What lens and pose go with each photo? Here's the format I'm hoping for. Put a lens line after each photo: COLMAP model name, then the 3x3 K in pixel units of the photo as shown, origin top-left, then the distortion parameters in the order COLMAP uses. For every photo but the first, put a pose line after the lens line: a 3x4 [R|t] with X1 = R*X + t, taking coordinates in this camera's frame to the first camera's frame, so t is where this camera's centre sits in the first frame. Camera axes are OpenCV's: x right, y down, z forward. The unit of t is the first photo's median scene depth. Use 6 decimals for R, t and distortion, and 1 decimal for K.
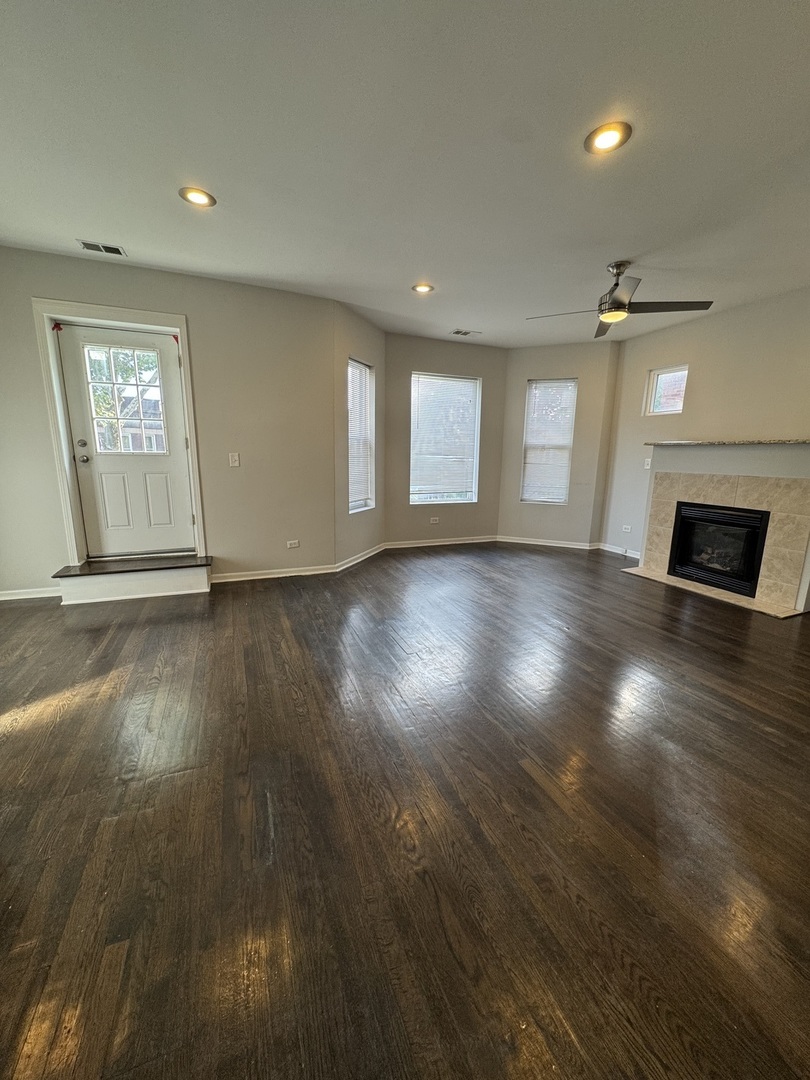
lens RADIAL K [[433.8, 0, 403.1], [0, 433.8, 542.4], [0, 0, 1]] dist [-0.002788, 0.000656]
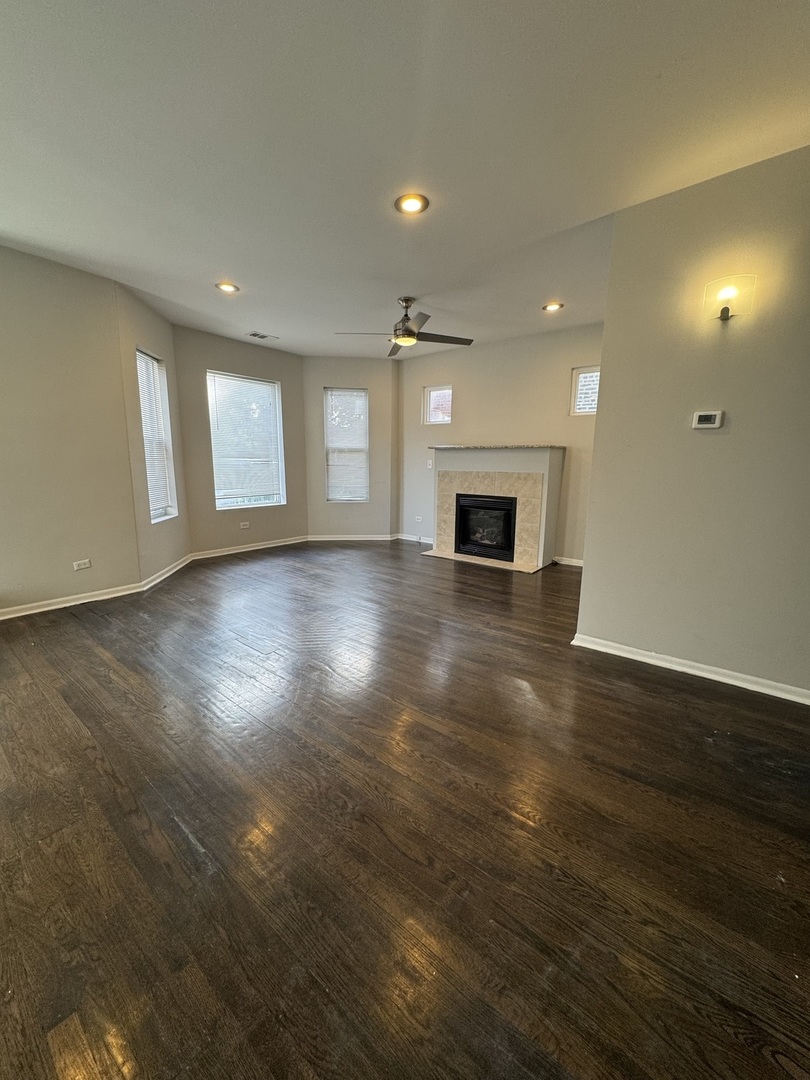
lens RADIAL K [[433.8, 0, 404.3], [0, 433.8, 543.1], [0, 0, 1]] dist [-0.002788, 0.000656]
pose [[0.875150, -0.096279, 0.474176, -0.106879], [0.099521, 0.994867, 0.018324, 0.009360], [-0.473507, 0.031154, 0.880239, -0.029515]]
